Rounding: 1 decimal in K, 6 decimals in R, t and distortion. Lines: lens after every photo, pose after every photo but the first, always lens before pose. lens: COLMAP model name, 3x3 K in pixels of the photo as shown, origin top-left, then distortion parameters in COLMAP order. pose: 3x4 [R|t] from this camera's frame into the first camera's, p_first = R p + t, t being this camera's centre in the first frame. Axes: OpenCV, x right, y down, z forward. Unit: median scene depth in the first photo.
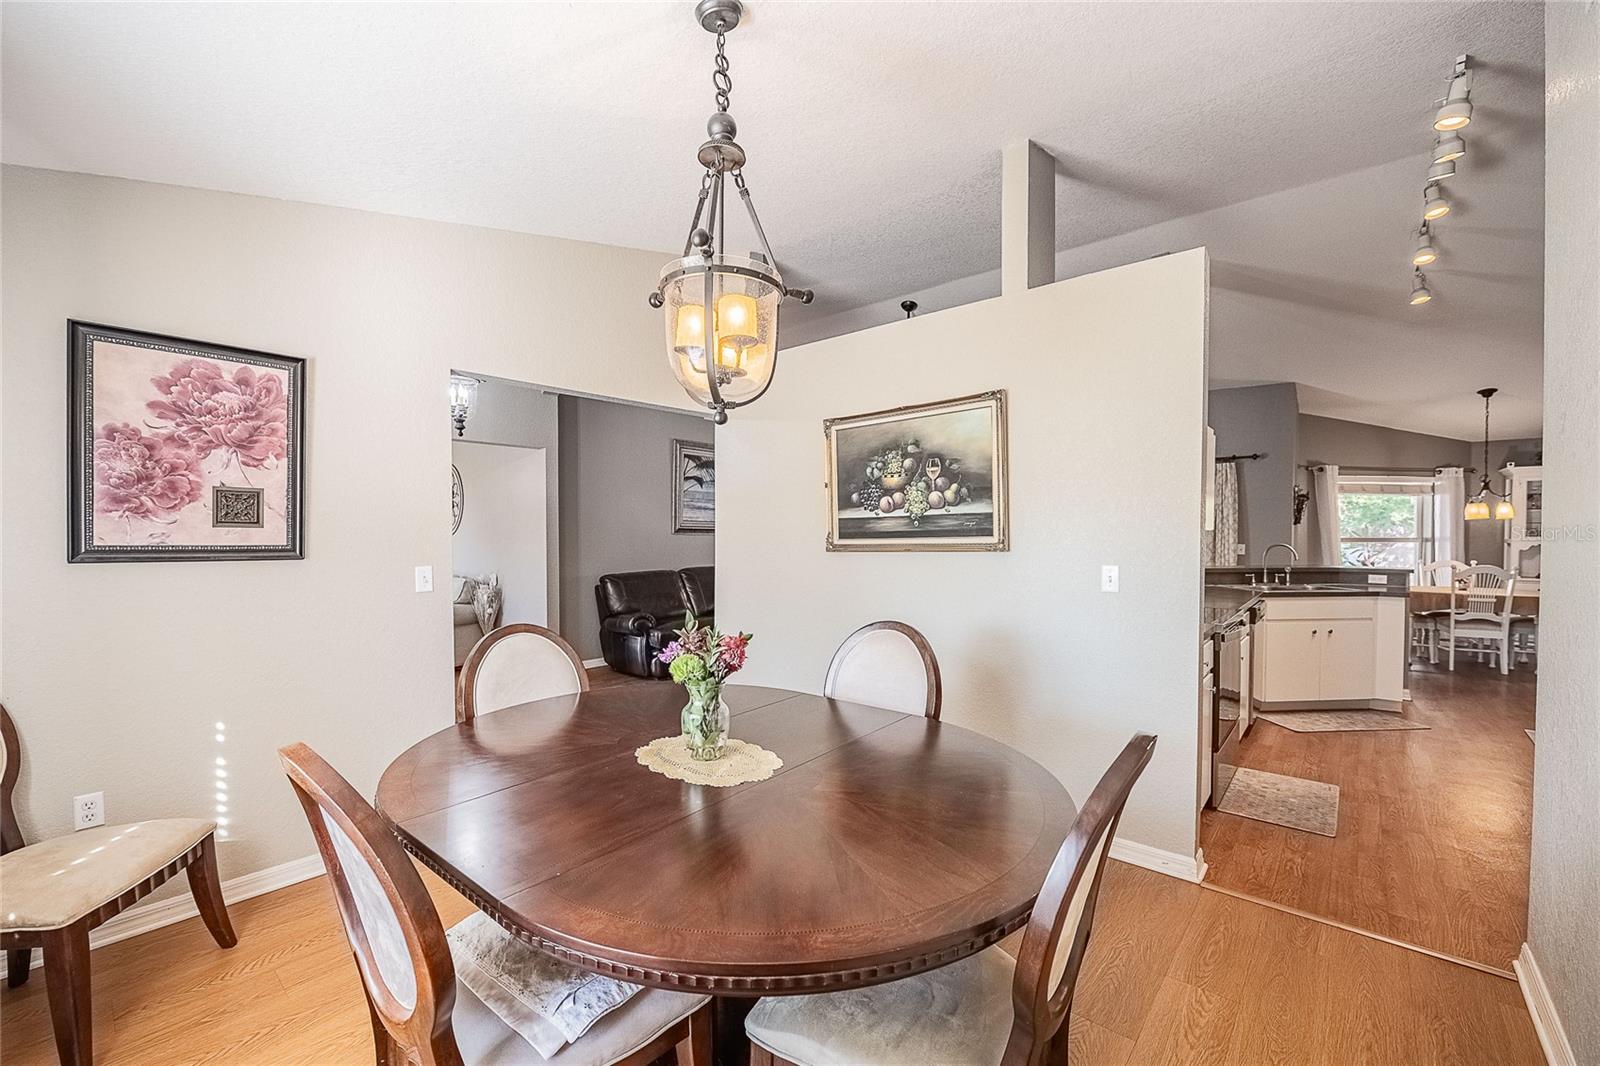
lens RADIAL K [[649.1, 0, 800.2], [0, 649.1, 545.5], [0, 0, 1]] dist [-0.002928, -0.004773]
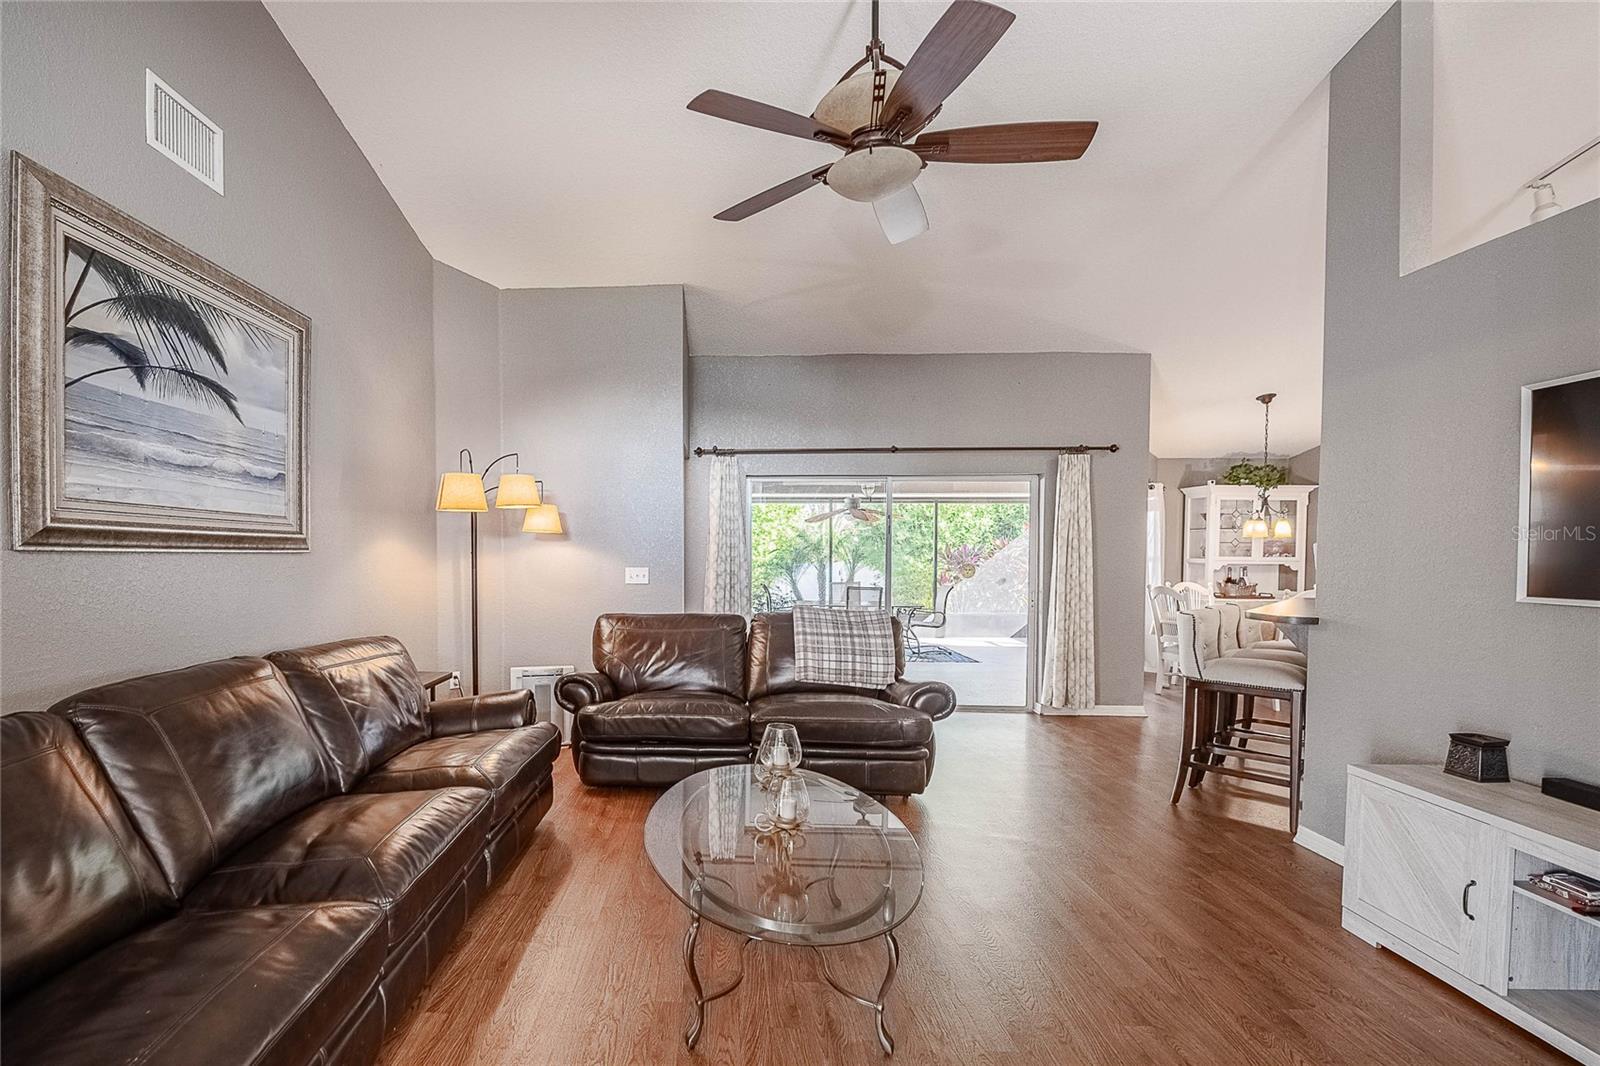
lens RADIAL K [[684.3, 0, 686.8], [0, 684.3, 569.6], [0, 0, 1]] dist [-0.004697, -0.000651]
pose [[0.792168, -0.012987, 0.610165, -0.148367], [0.008729, 0.999912, 0.009949, -0.010470], [-0.610241, -0.002555, 0.792212, 0.632211]]
